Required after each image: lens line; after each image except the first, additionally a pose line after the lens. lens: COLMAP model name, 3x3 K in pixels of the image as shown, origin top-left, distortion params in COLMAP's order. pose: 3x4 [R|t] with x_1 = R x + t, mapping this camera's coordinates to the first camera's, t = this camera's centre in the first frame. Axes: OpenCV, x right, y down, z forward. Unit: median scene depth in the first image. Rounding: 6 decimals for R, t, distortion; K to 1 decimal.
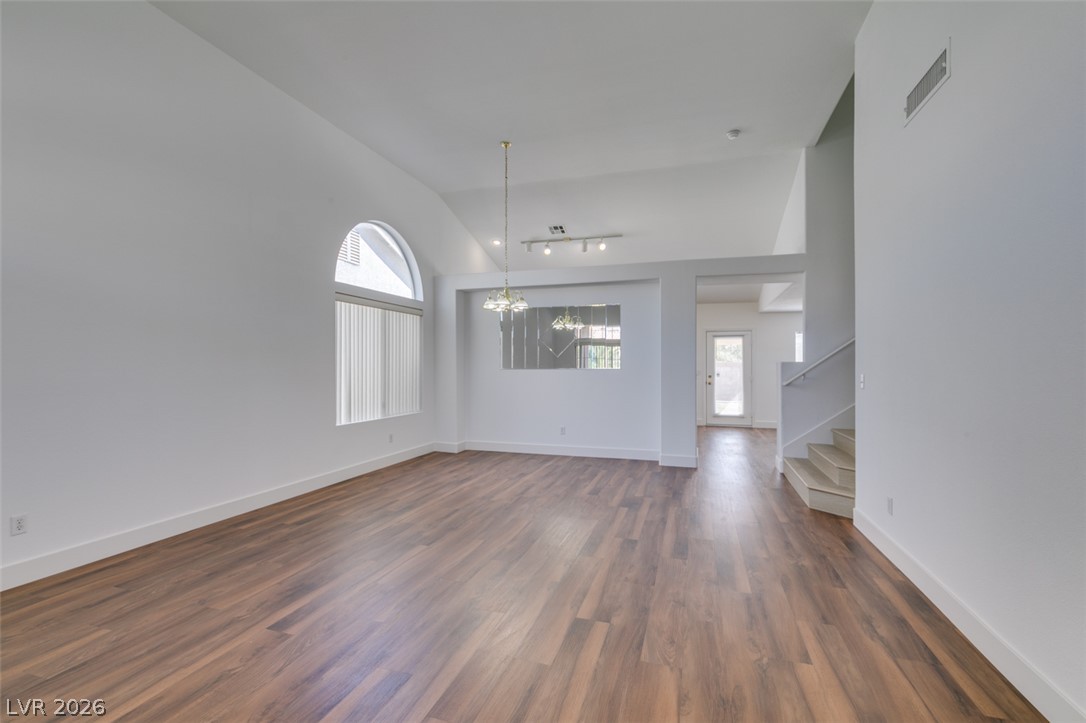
lens RADIAL K [[493.0, 0, 540.4], [0, 493.0, 362.1], [0, 0, 1]] dist [0.000786, 0.000113]
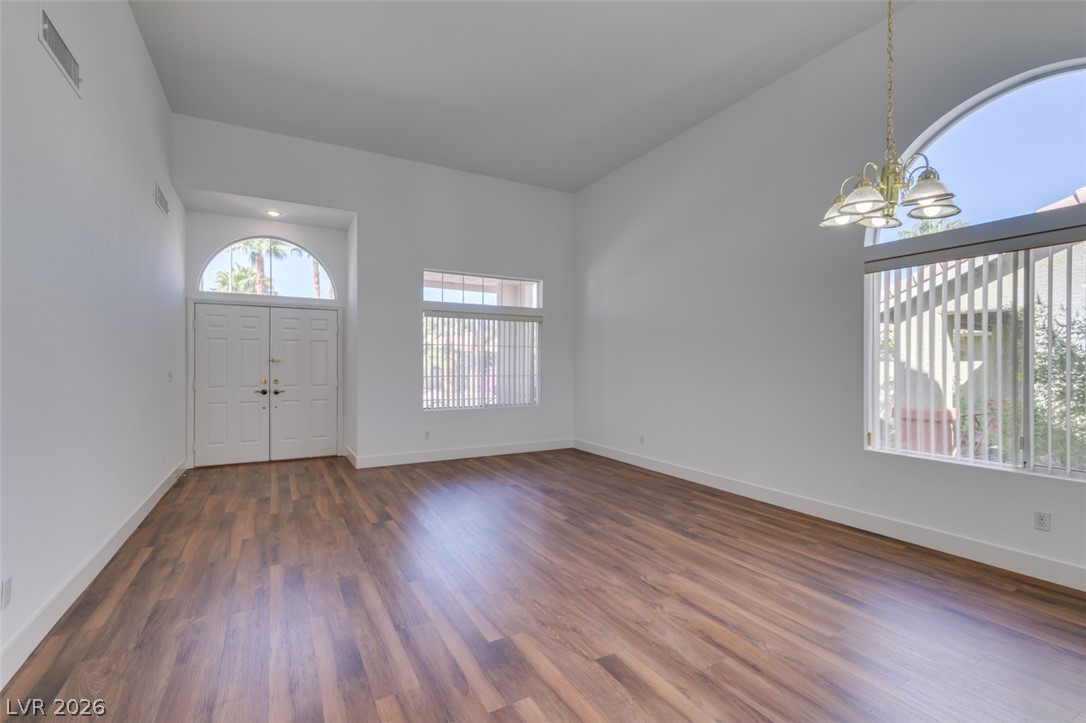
lens RADIAL K [[493.0, 0, 543.1], [0, 493.0, 361.4], [0, 0, 1]] dist [0.000786, 0.000113]
pose [[-0.689337, -0.006616, -0.724410, 0.527023], [0.003003, 0.999924, -0.011990, 0.011494], [0.724434, -0.010441, -0.689265, 1.438772]]
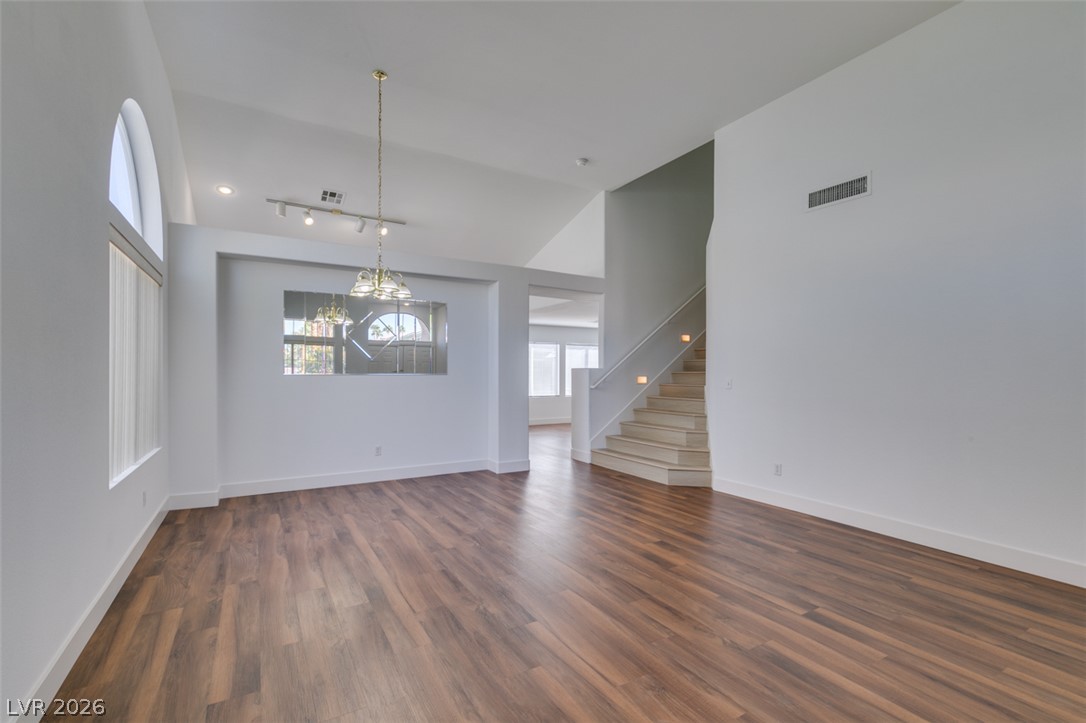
lens RADIAL K [[493.0, 0, 553.3], [0, 493.0, 368.2], [0, 0, 1]] dist [0.000786, 0.000113]
pose [[0.658697, 0.008342, 0.752362, -0.617204], [-0.010815, 0.999940, -0.001618, 0.002552], [-0.752330, -0.007071, 0.658748, 0.413502]]
